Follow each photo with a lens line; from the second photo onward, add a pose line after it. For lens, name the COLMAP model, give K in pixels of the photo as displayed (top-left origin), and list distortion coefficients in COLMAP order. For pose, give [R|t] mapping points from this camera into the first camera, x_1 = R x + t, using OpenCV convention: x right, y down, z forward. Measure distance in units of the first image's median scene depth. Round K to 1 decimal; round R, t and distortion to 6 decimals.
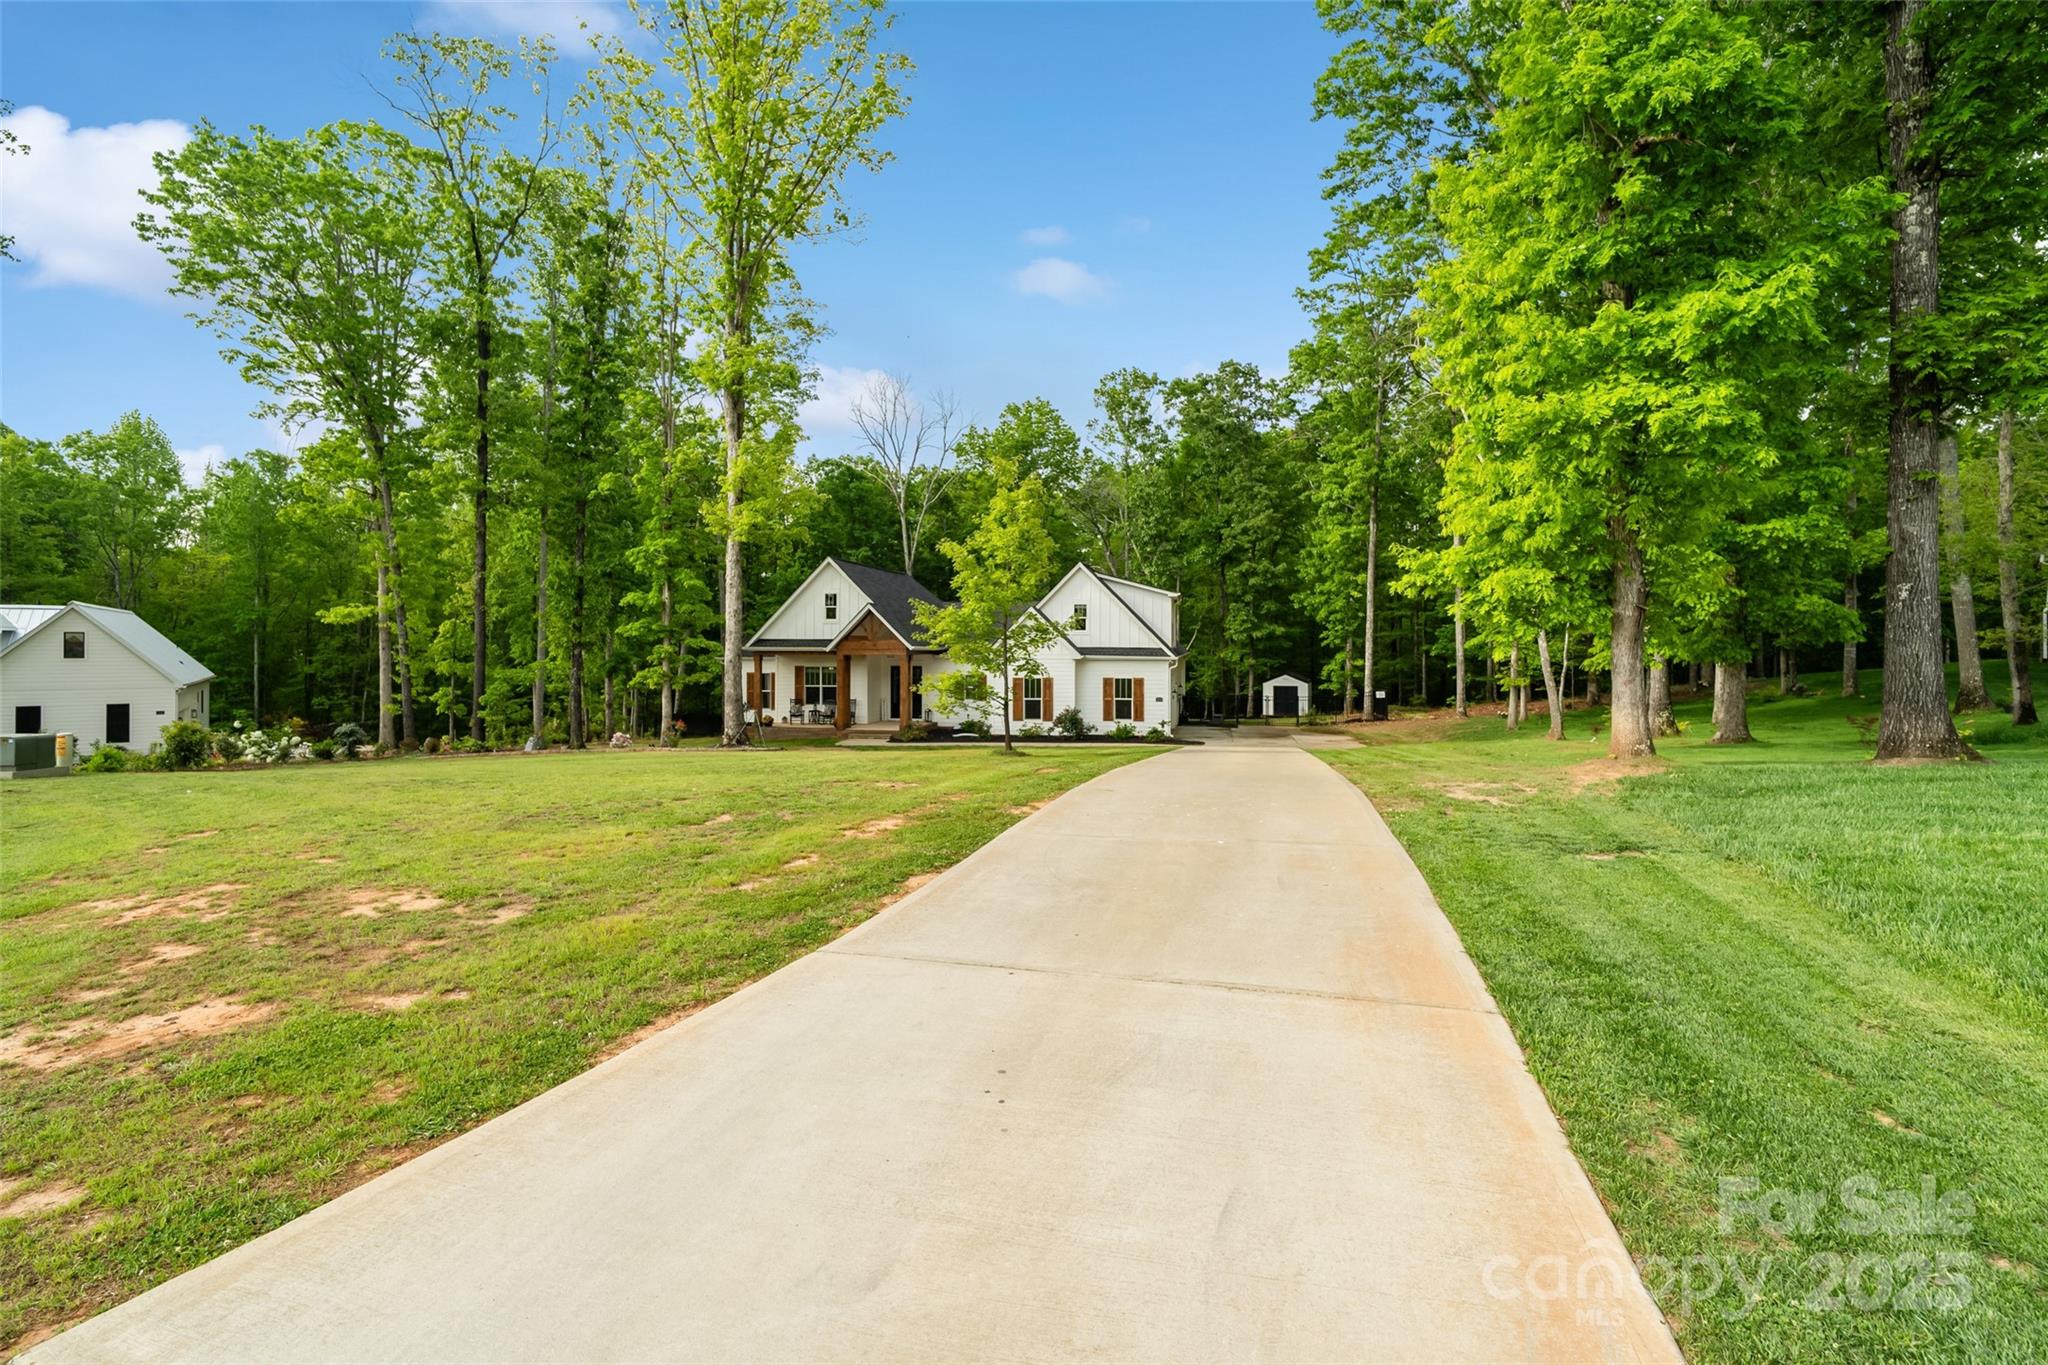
lens RADIAL K [[971.9, 0, 1024.0], [0, 971.9, 682.5], [0, 0, 1]] dist [-0.002485, -0.000136]
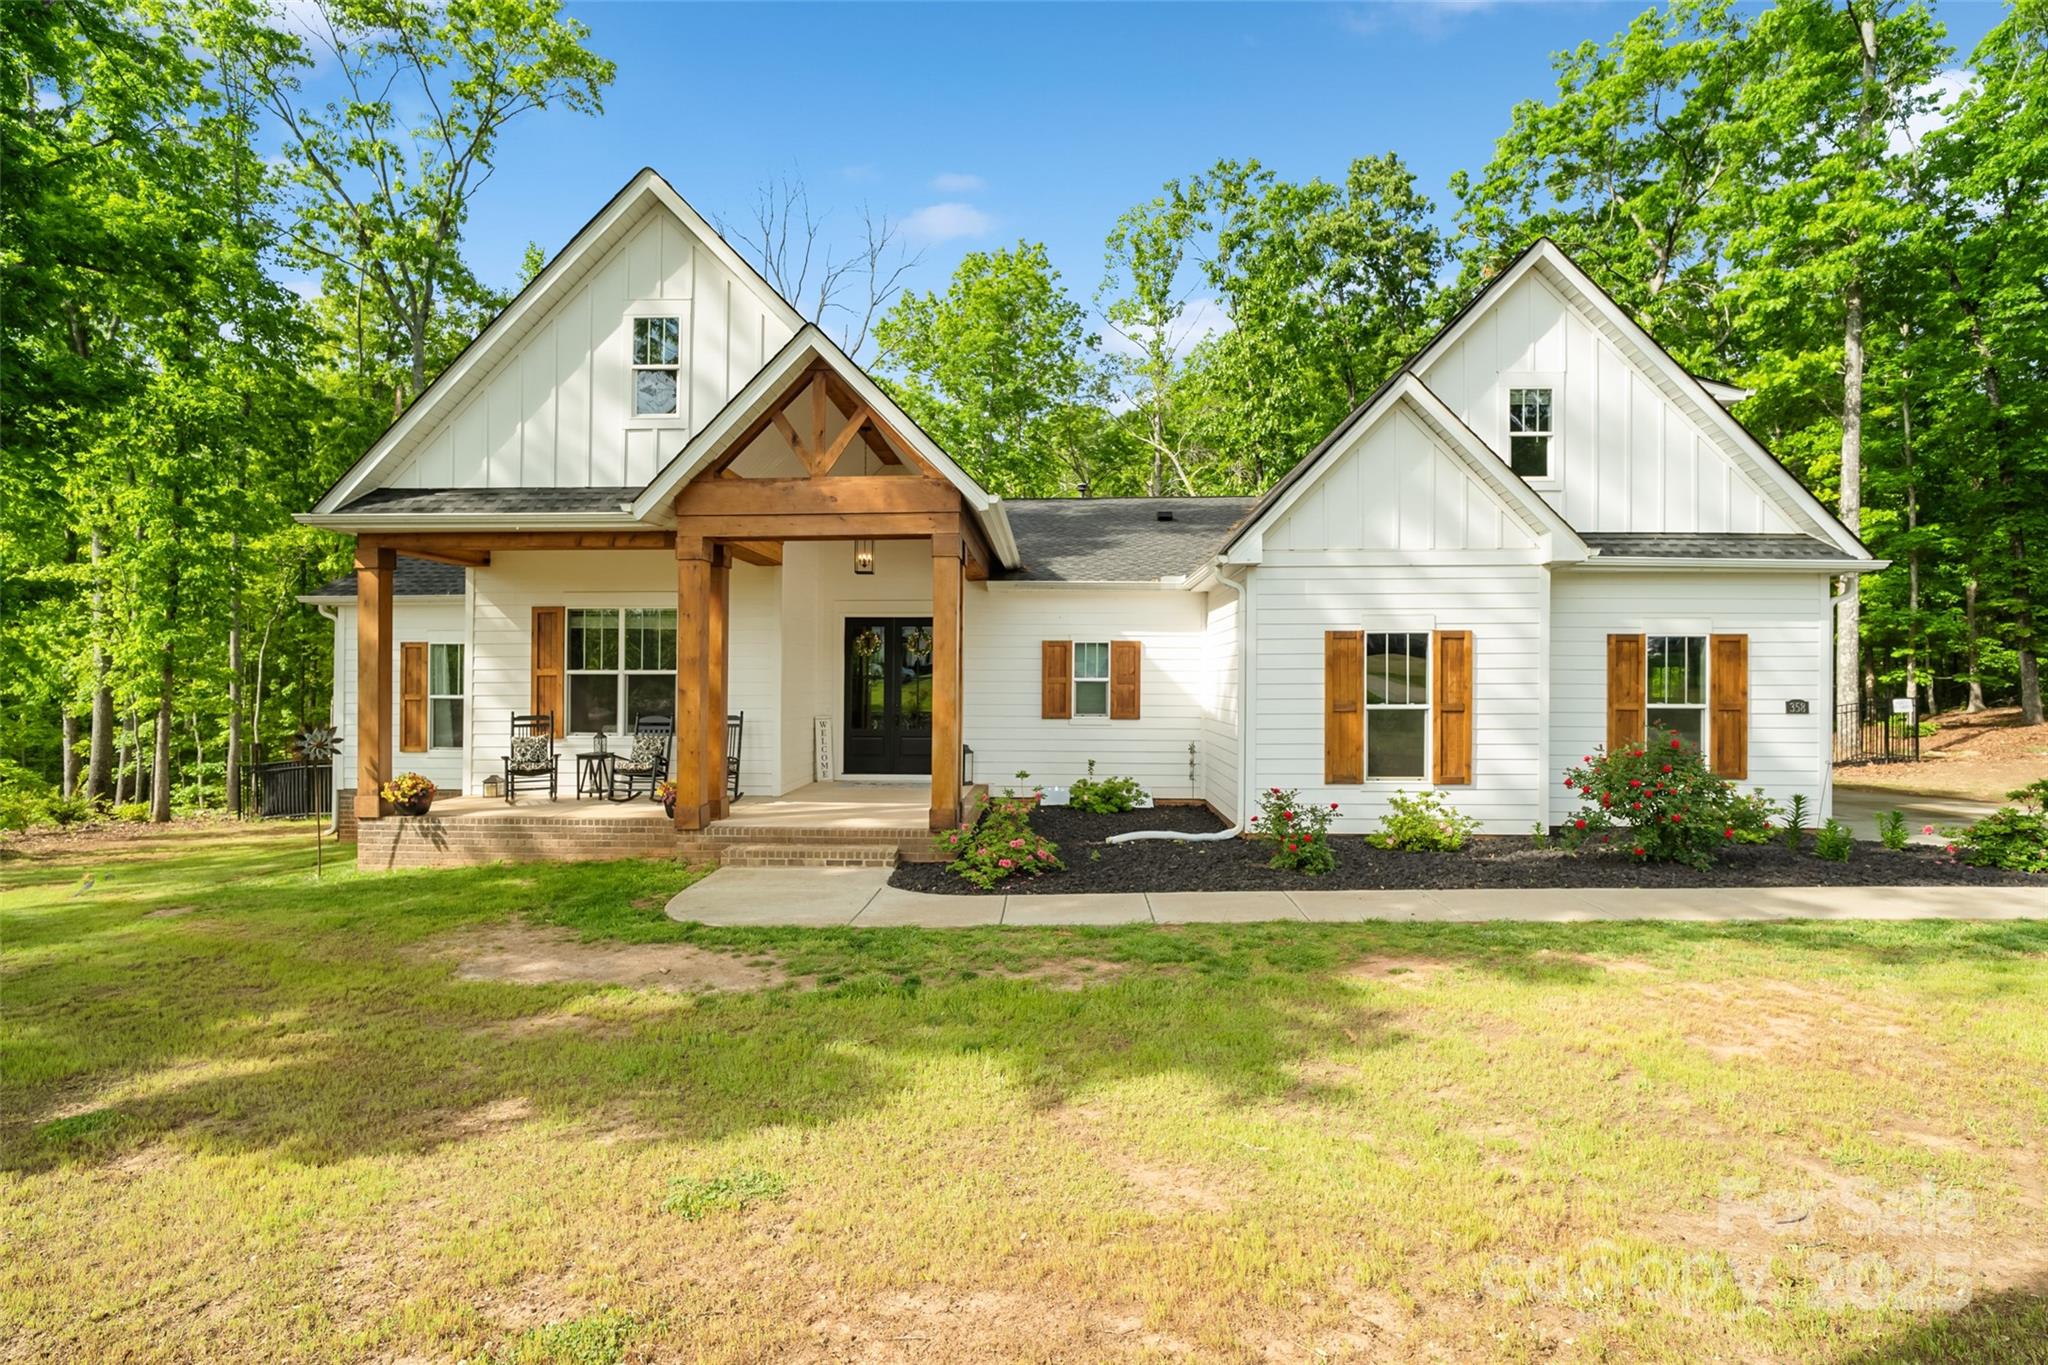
lens RADIAL K [[971.9, 0, 1024.0], [0, 971.9, 682.5], [0, 0, 1]] dist [-0.002485, -0.000136]
pose [[0.988724, 0.000817, 0.149749, -0.132816], [0.004579, 0.999352, -0.035688, 0.018313], [-0.149681, 0.035972, 0.988080, 0.694195]]
